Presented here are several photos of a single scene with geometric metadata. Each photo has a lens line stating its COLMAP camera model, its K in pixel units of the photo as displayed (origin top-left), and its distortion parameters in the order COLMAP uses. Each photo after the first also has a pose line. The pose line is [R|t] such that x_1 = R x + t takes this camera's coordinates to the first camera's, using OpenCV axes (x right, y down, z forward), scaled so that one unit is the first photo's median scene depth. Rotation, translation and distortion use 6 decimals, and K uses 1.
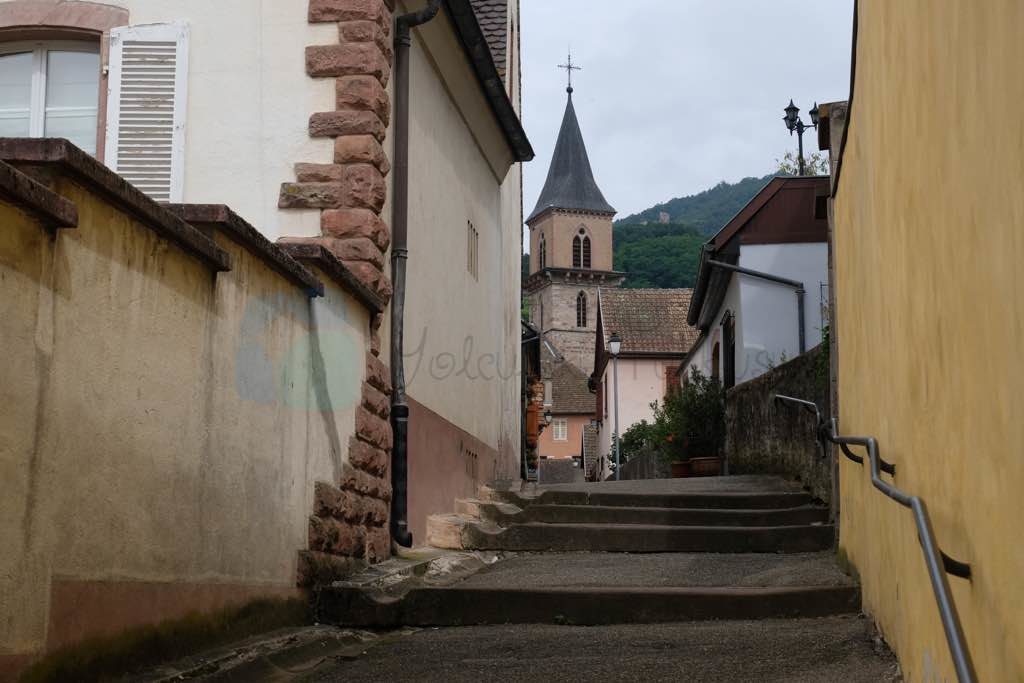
lens RADIAL K [[1550.2, 0, 512.0], [0, 1550.2, 342.3], [0, 0, 1]] dist [0.006694, 0.000000]
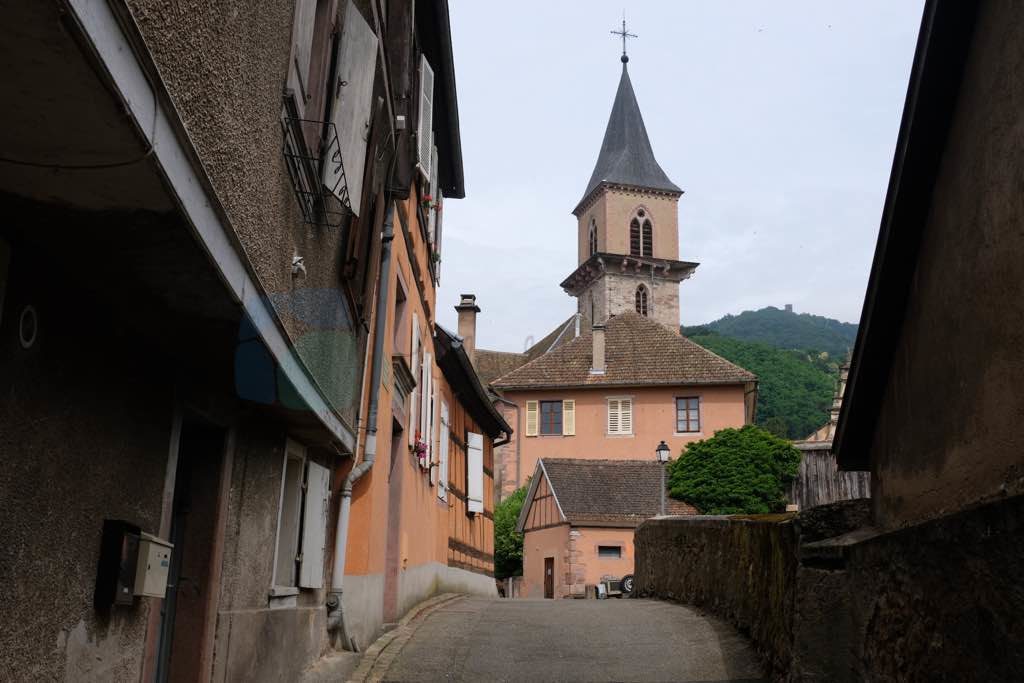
lens RADIAL K [[1102.7, 0, 512.5], [0, 1102.7, 340.2], [0, 0, 1]] dist [-0.005629, 0.000000]
pose [[0.998309, -0.001523, -0.058118, 0.011001], [-0.003176, 0.996735, -0.080675, 0.042265], [0.058051, 0.080723, 0.995045, 0.422671]]
